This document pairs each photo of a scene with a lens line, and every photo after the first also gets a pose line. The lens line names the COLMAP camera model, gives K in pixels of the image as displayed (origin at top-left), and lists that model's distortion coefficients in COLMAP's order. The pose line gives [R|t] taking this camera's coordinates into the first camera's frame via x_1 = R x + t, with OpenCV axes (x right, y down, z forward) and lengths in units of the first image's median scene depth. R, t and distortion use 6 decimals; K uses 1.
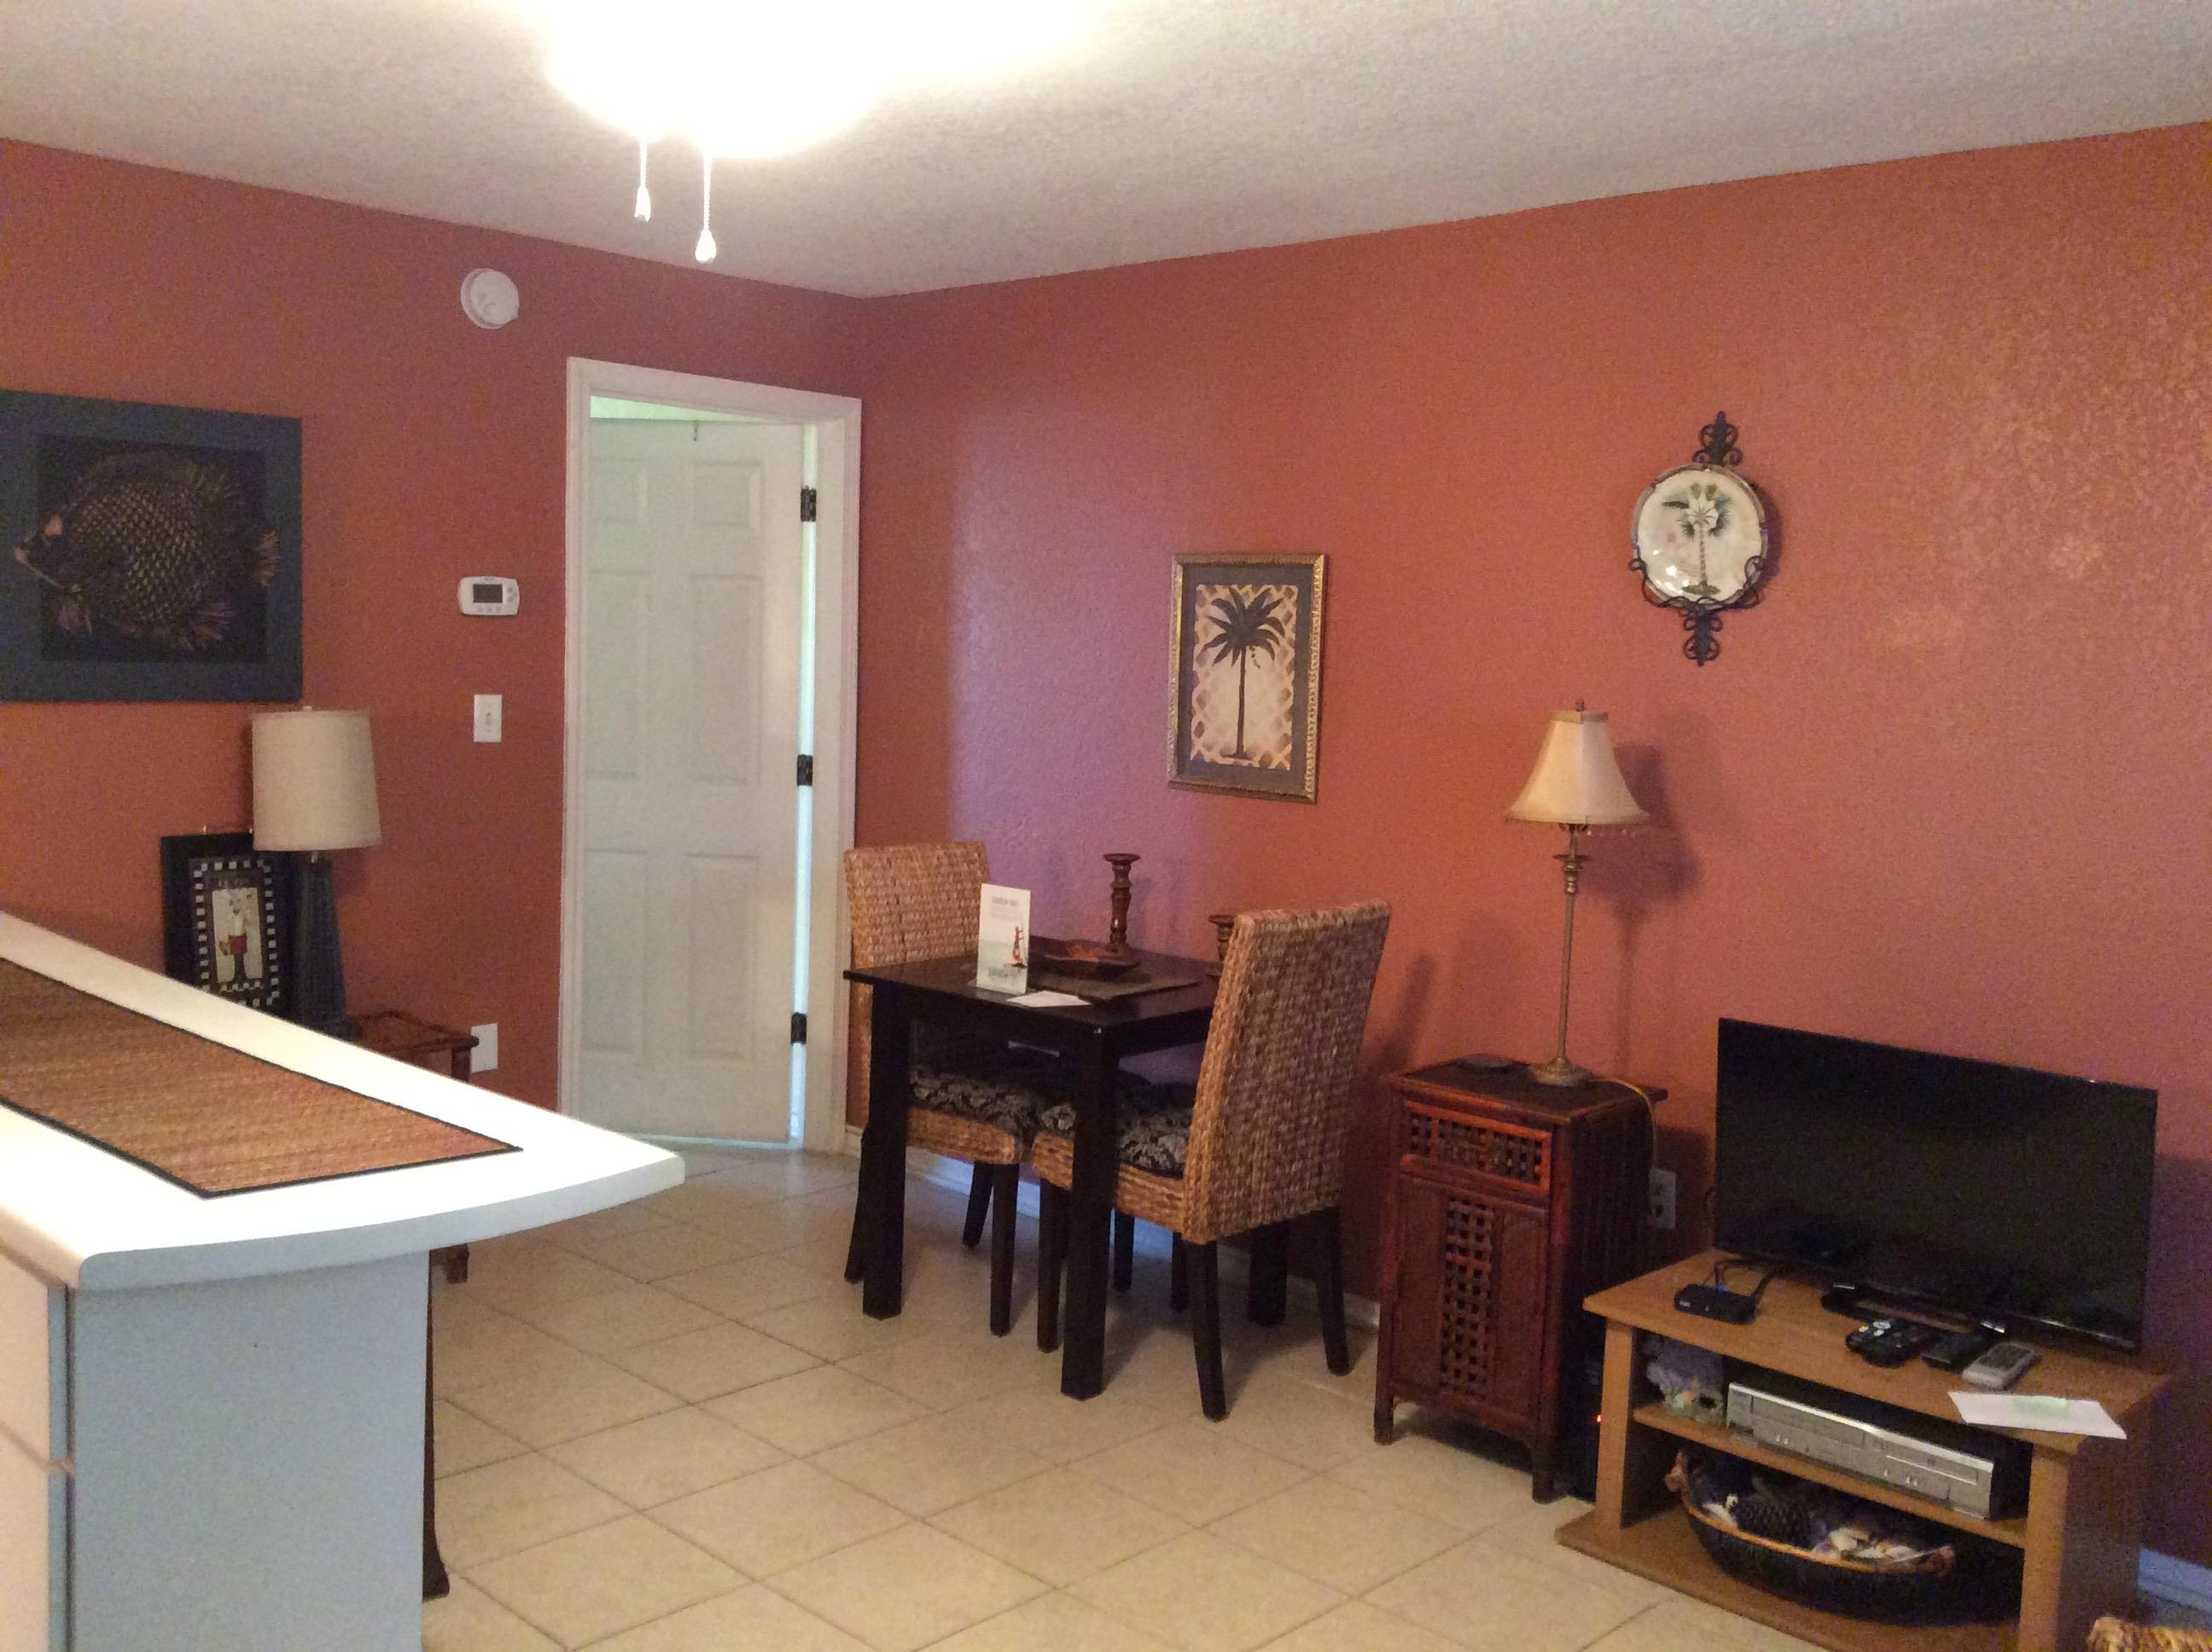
lens RADIAL K [[2056.7, 0, 1111.1], [0, 2056.7, 822.5], [0, 0, 1]] dist [0.044420, 0.000000]
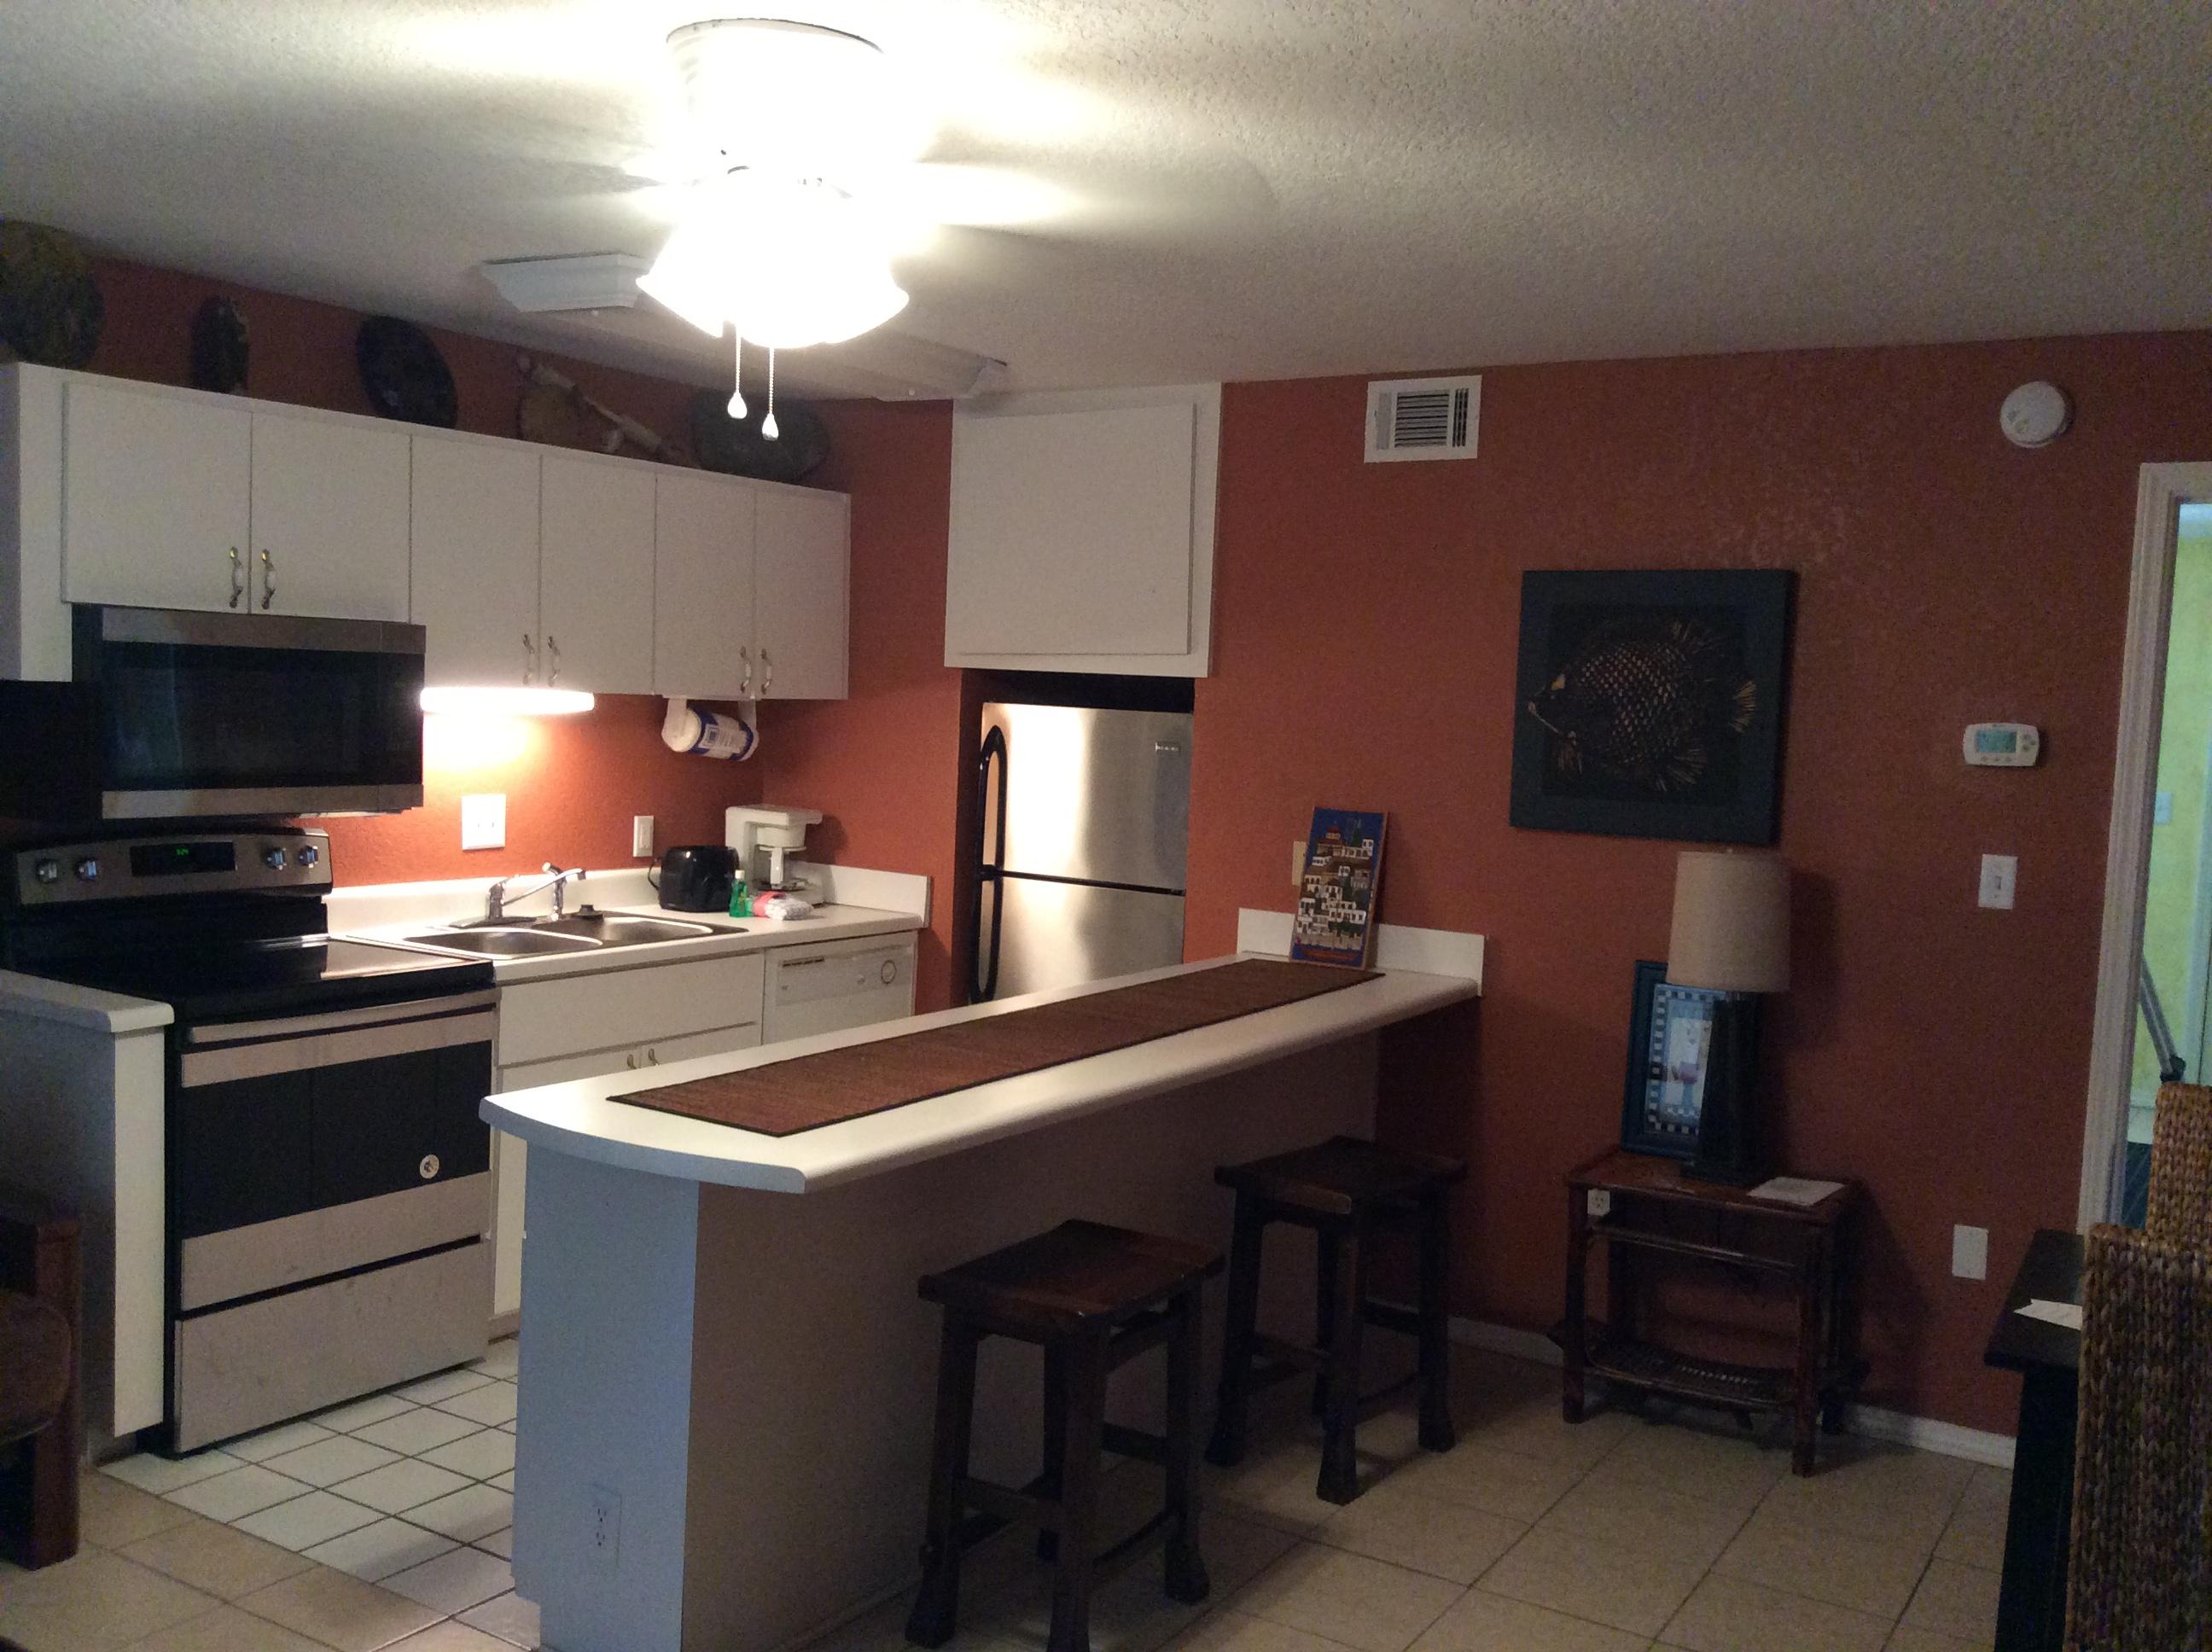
lens RADIAL K [[2056.7, 0, 1108.3], [0, 2056.7, 834.2], [0, 0, 1]] dist [0.044420, 0.000000]
pose [[0.217925, 0.041126, -0.975099, 0.537920], [-0.125874, 0.991952, 0.013705, -0.038818], [0.967814, 0.119753, 0.221348, 0.477265]]
